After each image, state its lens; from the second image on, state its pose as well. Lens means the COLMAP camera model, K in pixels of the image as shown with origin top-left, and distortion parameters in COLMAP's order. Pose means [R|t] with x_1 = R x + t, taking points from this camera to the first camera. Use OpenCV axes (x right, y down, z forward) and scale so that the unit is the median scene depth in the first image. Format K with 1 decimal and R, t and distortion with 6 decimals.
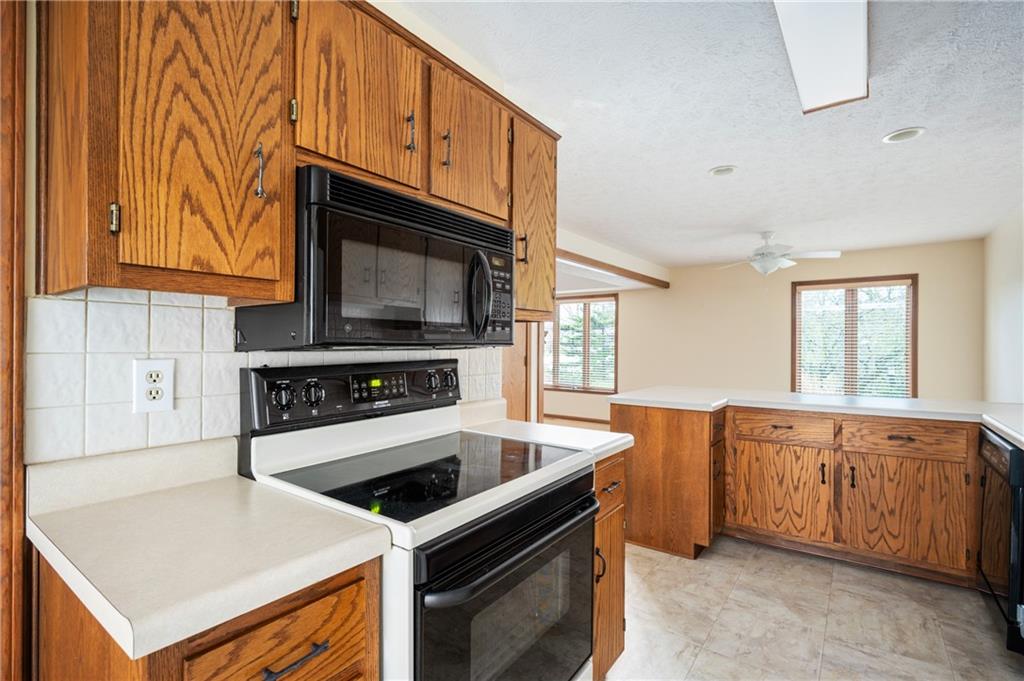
lens RADIAL K [[463.7, 0, 510.7], [0, 463.7, 342.7], [0, 0, 1]] dist [-0.001944, 0.000303]
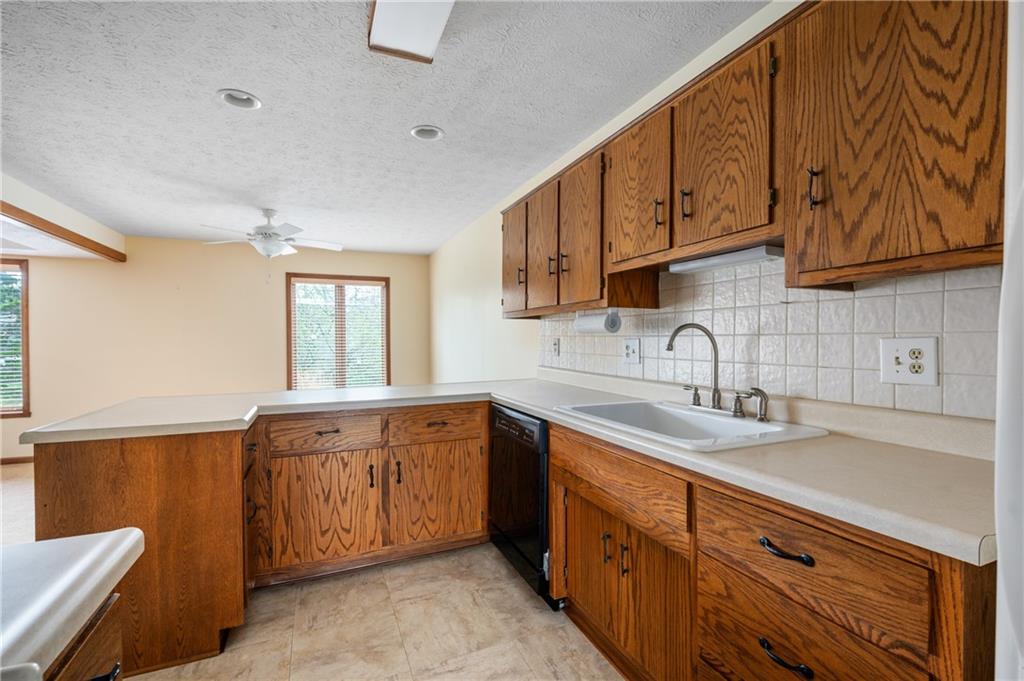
lens RADIAL K [[463.7, 0, 522.4], [0, 463.7, 346.9], [0, 0, 1]] dist [-0.001944, 0.000303]
pose [[0.495786, -0.019981, 0.868215, 0.039861], [0.003020, 0.999769, 0.021284, 0.011827], [-0.868440, -0.007930, 0.495731, 0.291998]]
